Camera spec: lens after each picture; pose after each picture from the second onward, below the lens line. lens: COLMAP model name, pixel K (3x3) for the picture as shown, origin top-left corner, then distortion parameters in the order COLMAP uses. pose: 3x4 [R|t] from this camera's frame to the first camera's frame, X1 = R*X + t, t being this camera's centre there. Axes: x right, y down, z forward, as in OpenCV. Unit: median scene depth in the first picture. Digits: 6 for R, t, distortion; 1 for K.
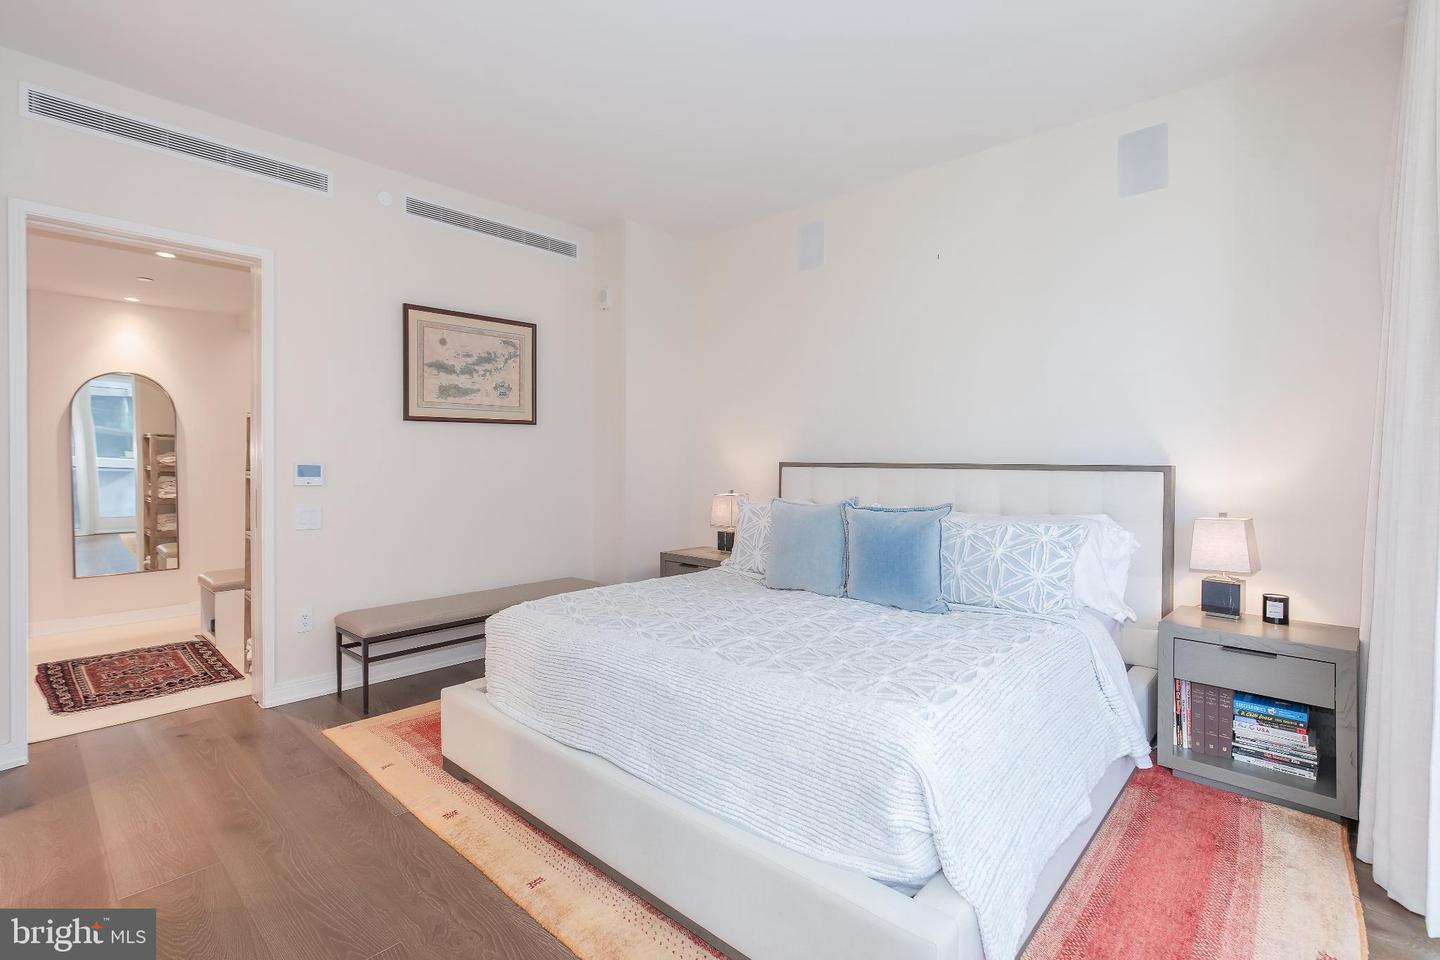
lens RADIAL K [[662.1, 0, 717.0], [0, 662.1, 479.7], [0, 0, 1]] dist [-0.010336, 0.006584]
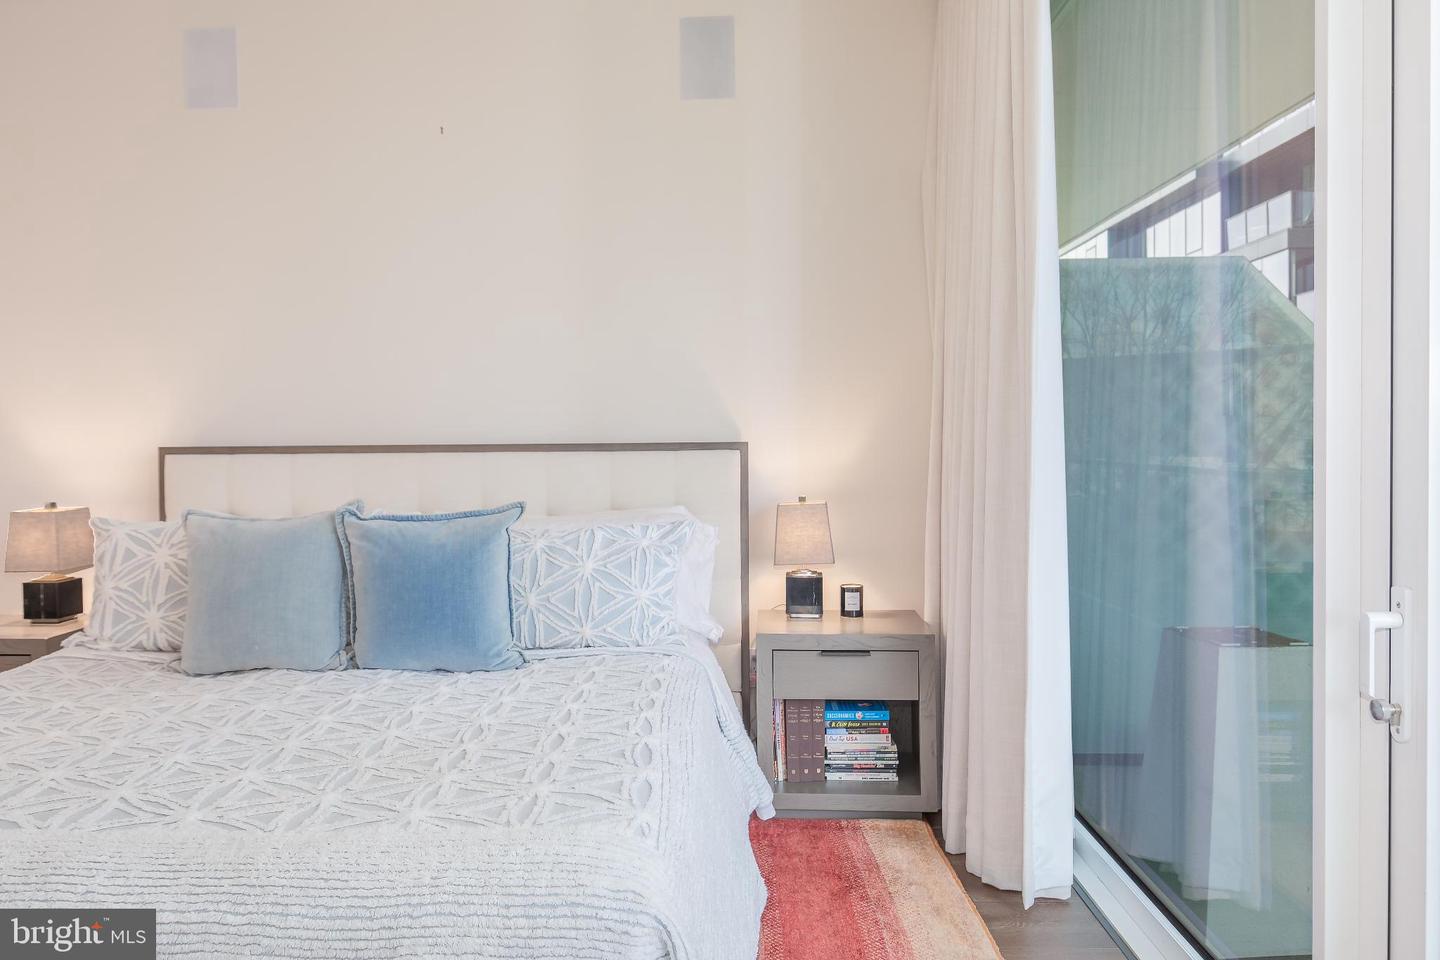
lens RADIAL K [[952.4, 0, 714.9], [0, 952.4, 477.6], [0, 0, 1]] dist [0.009633, 0.002556]
pose [[0.757990, -0.037127, 0.651209, -0.131314], [0.032854, 0.999285, 0.018731, -0.000539], [-0.651438, 0.007197, 0.758667, 0.148011]]
